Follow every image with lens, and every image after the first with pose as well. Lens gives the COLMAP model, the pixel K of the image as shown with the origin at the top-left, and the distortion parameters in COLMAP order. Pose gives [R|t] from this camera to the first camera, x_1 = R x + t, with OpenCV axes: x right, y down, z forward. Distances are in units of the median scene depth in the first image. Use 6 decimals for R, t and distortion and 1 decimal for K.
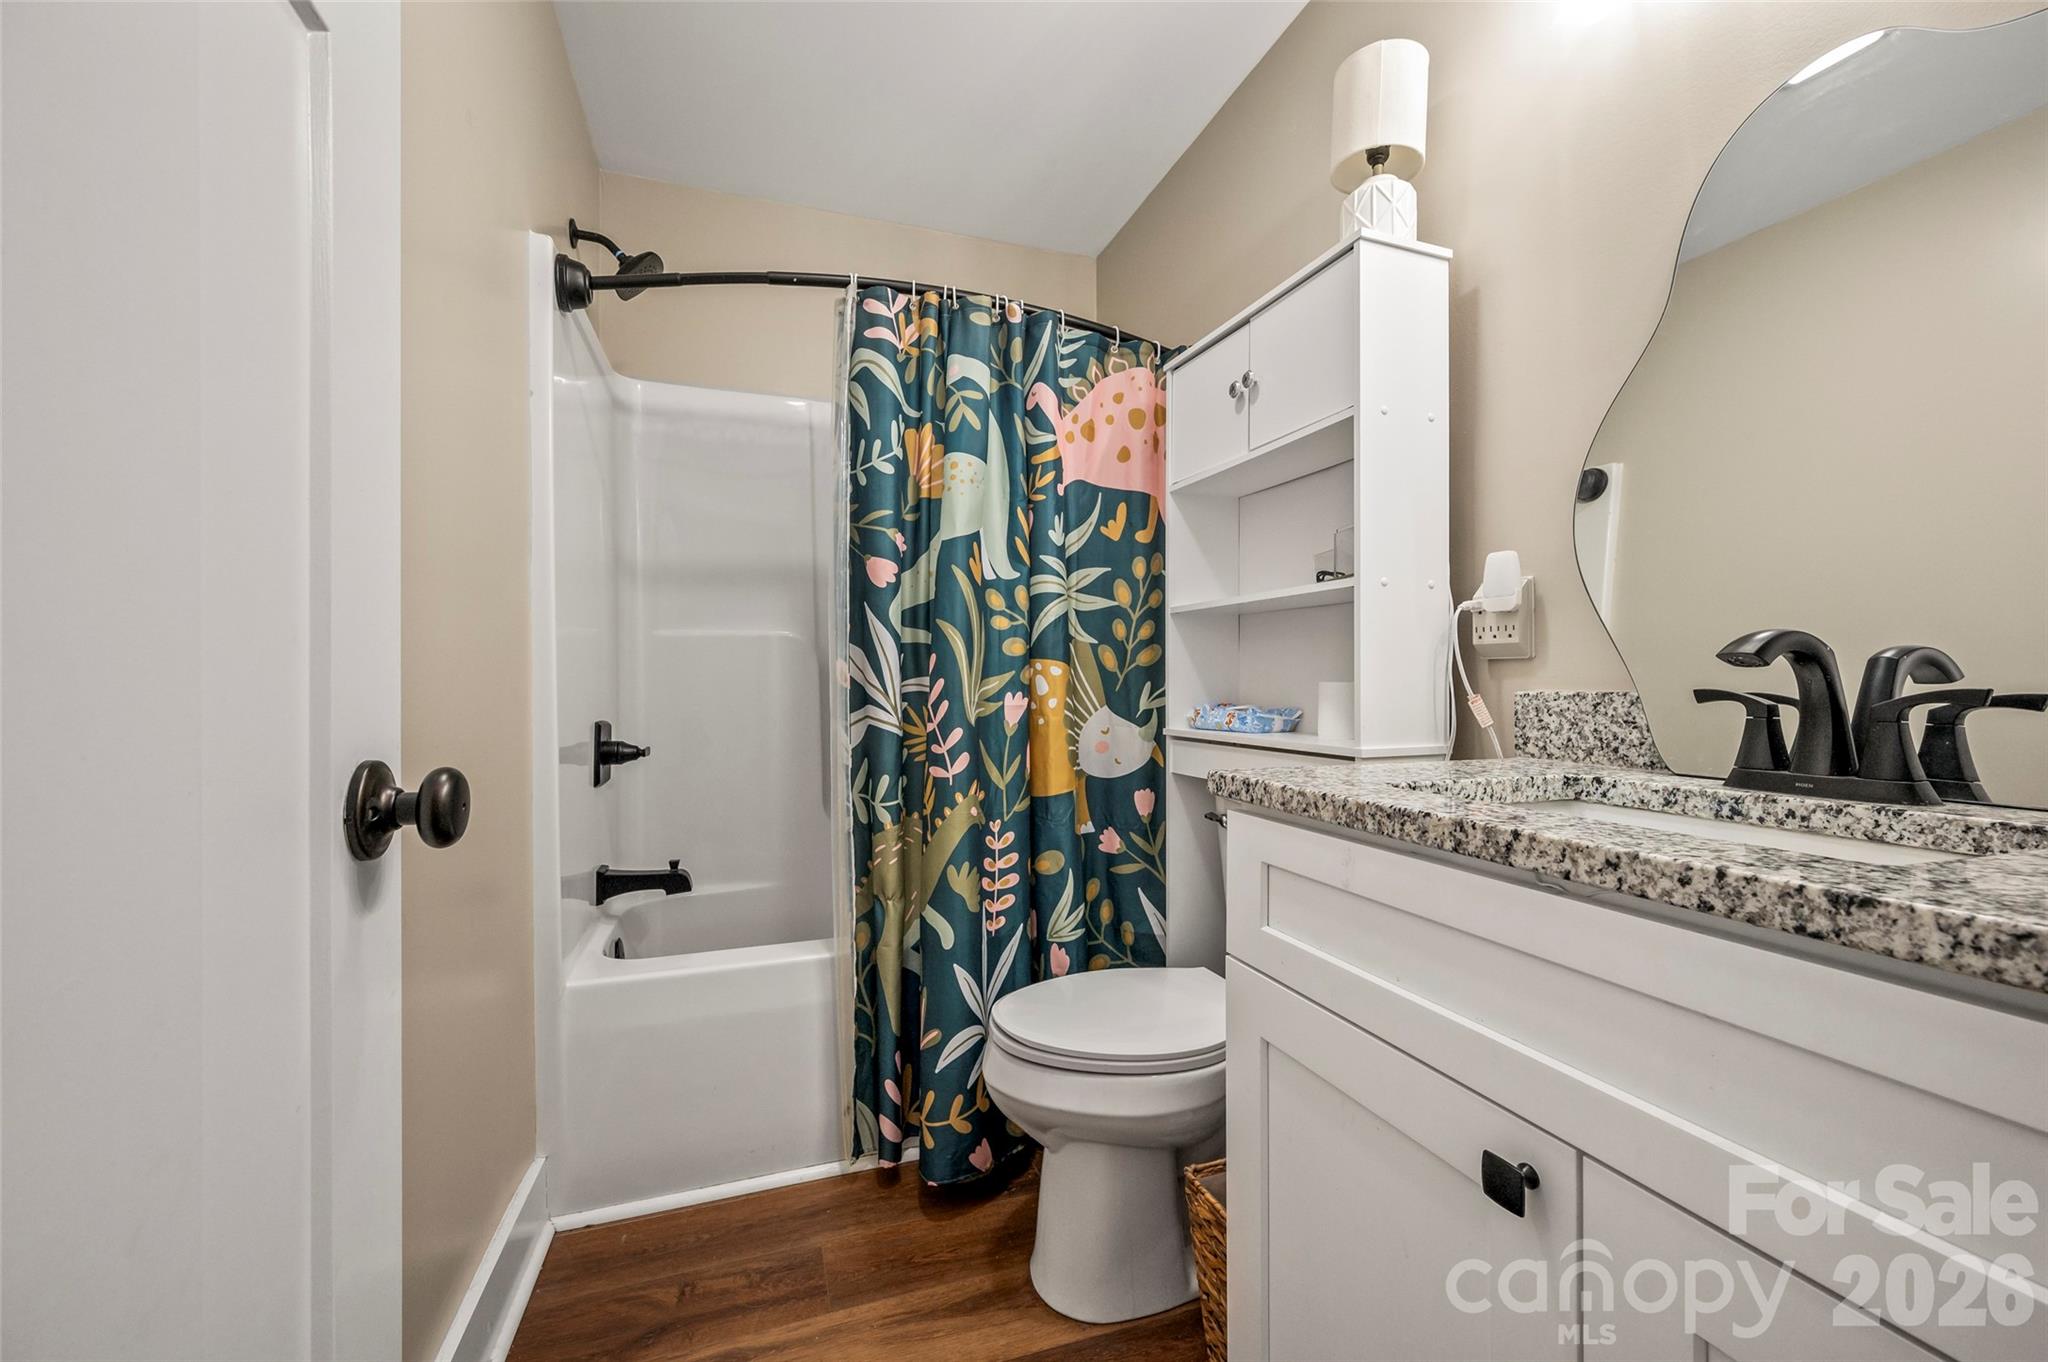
lens RADIAL K [[812.1, 0, 1022.2], [0, 812.1, 681.1], [0, 0, 1]] dist [-0.000482, -0.000258]
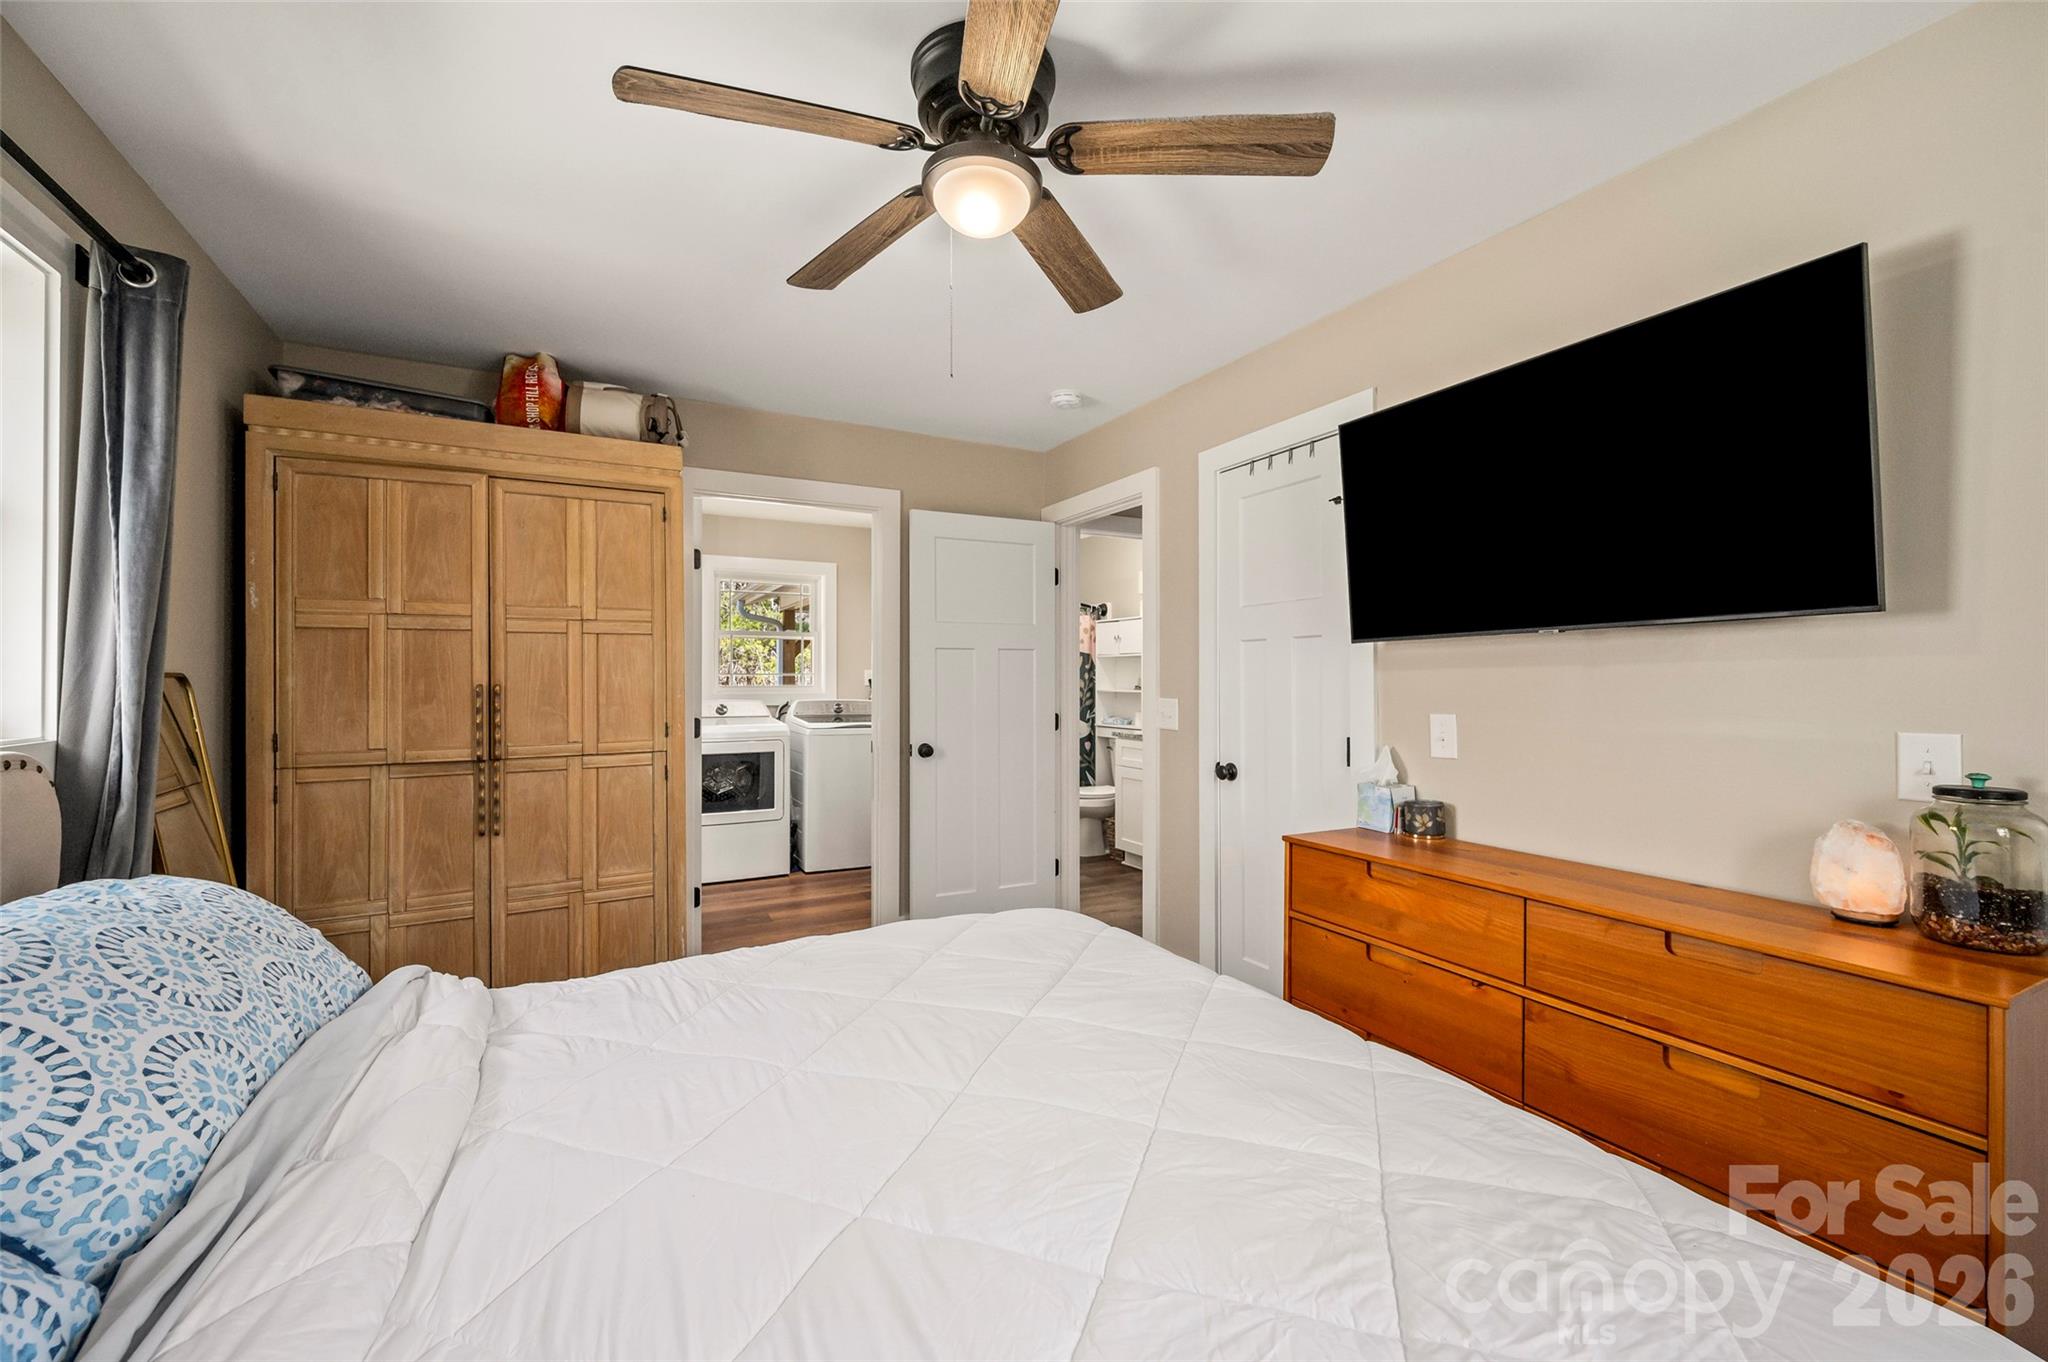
lens RADIAL K [[812.1, 0, 1019.4], [0, 812.1, 682.1], [0, 0, 1]] dist [-0.000482, -0.000258]
pose [[0.989051, -0.000861, 0.147568, -0.644209], [0.001445, 0.999992, -0.003851, -0.103992], [-0.147564, 0.004023, 0.989044, -2.341091]]
